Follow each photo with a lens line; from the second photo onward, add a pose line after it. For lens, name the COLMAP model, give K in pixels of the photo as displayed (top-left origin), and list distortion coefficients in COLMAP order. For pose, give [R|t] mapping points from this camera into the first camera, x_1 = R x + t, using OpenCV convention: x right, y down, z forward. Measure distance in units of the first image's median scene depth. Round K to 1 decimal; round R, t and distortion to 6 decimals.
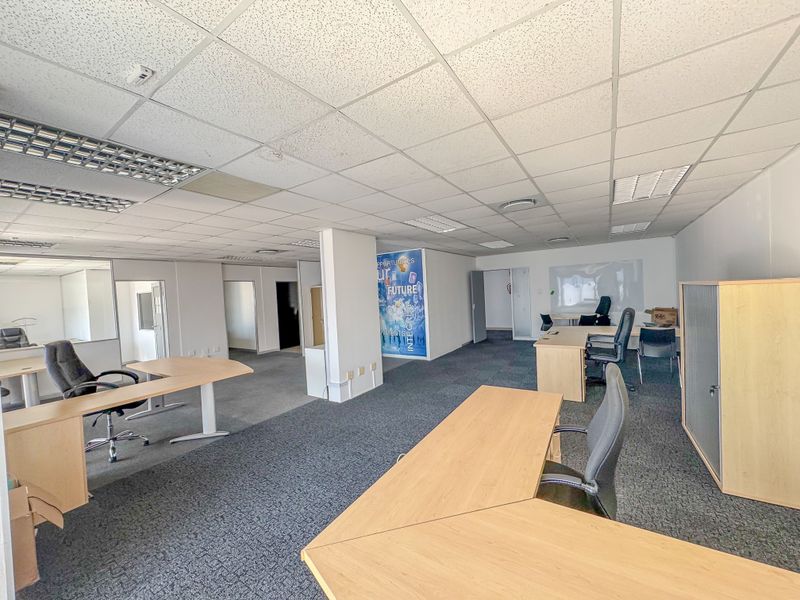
lens RADIAL K [[317.9, 0, 399.8], [0, 317.9, 301.3], [0, 0, 1]] dist [-0.000871, 0.000330]
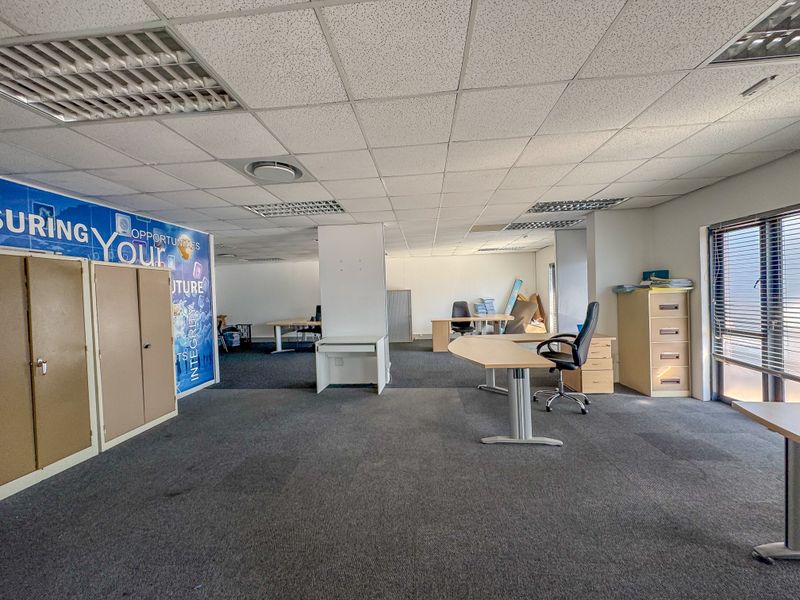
lens RADIAL K [[317.9, 0, 400.8], [0, 317.9, 299.2], [0, 0, 1]] dist [-0.000871, 0.000330]
pose [[-0.473295, 0.050884, 0.879433, -0.765439], [0.082222, 0.996524, -0.013408, 0.033375], [-0.877058, 0.065963, -0.475833, 0.935972]]
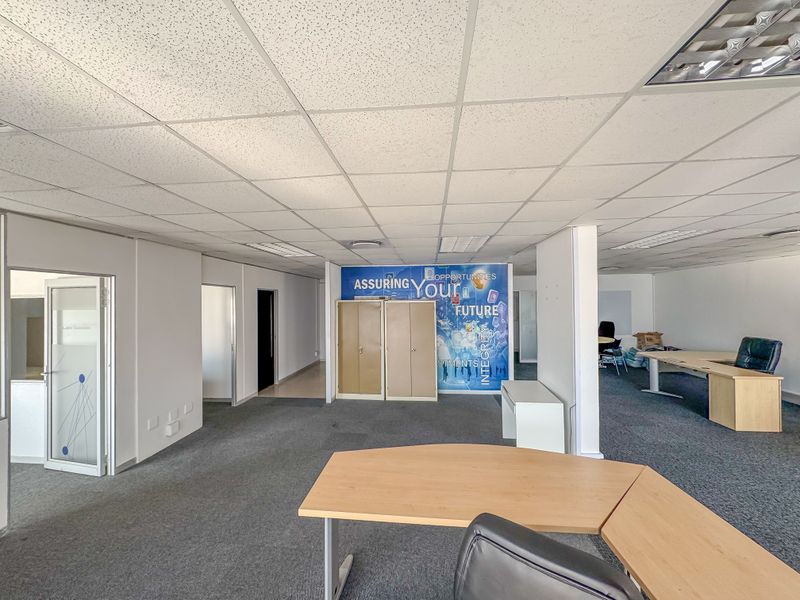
lens RADIAL K [[317.9, 0, 398.5], [0, 317.9, 300.5], [0, 0, 1]] dist [-0.000871, 0.000330]
pose [[0.883792, 0.045398, 0.465673, -0.565056], [-0.021850, 0.998200, -0.055844, -0.011132], [-0.467370, 0.039179, 0.883193, 0.370979]]
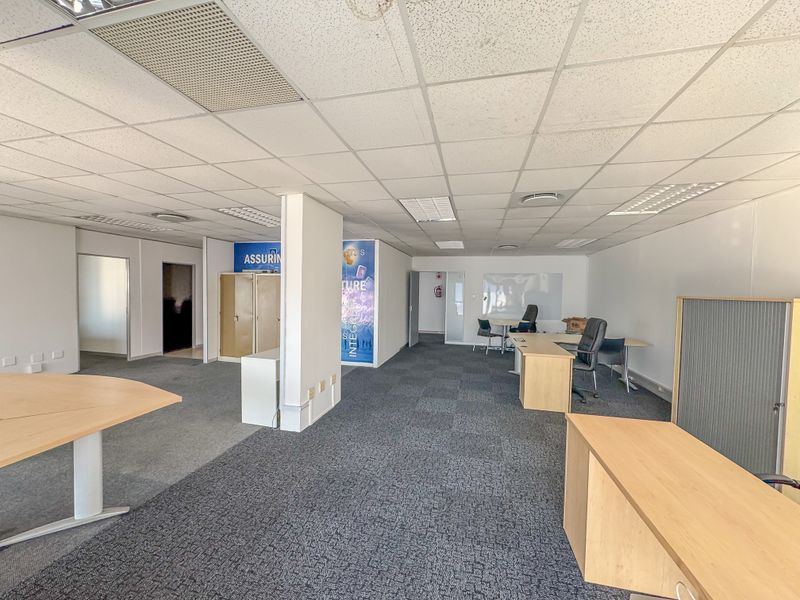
lens RADIAL K [[317.9, 0, 399.6], [0, 317.9, 300.2], [0, 0, 1]] dist [-0.000871, 0.000330]
pose [[0.940079, 0.055798, 0.336361, -0.147234], [-0.054885, 0.998418, -0.012232, 0.007258], [-0.336511, -0.006962, 0.941654, 0.147429]]
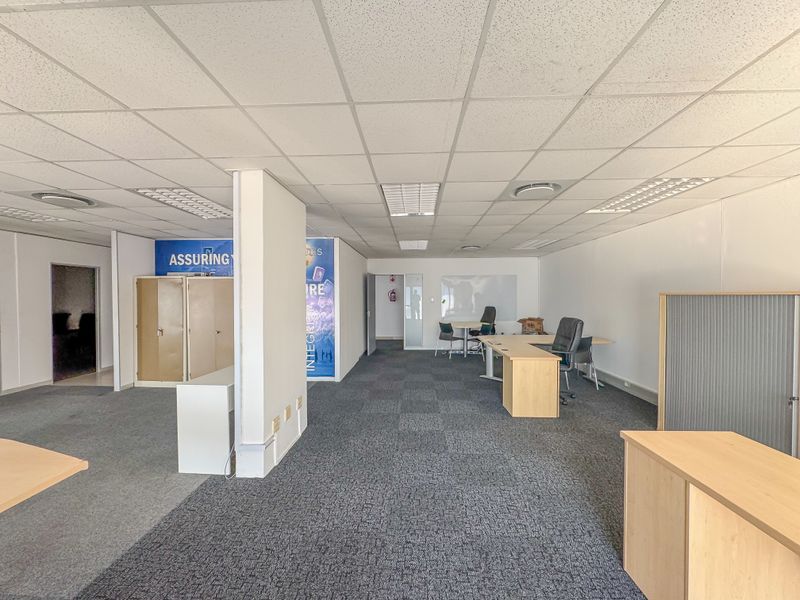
lens RADIAL K [[317.9, 0, 399.3], [0, 317.9, 299.7], [0, 0, 1]] dist [-0.000871, 0.000330]
pose [[0.861444, 0.041914, 0.506120, -0.175373], [-0.026292, 0.998933, -0.037976, 0.011171], [-0.507171, 0.019408, 0.861627, 0.241553]]
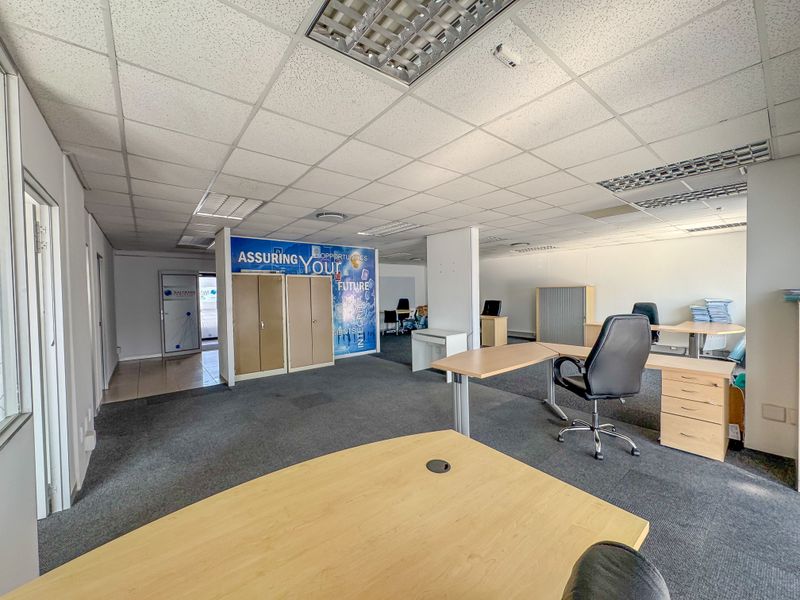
lens RADIAL K [[317.9, 0, 400.2], [0, 317.9, 299.7], [0, 0, 1]] dist [-0.000871, 0.000330]
pose [[0.307851, 0.021605, 0.951189, -0.892958], [0.029290, 0.999053, -0.032172, 0.042727], [-0.950983, 0.037765, 0.306927, 0.572675]]
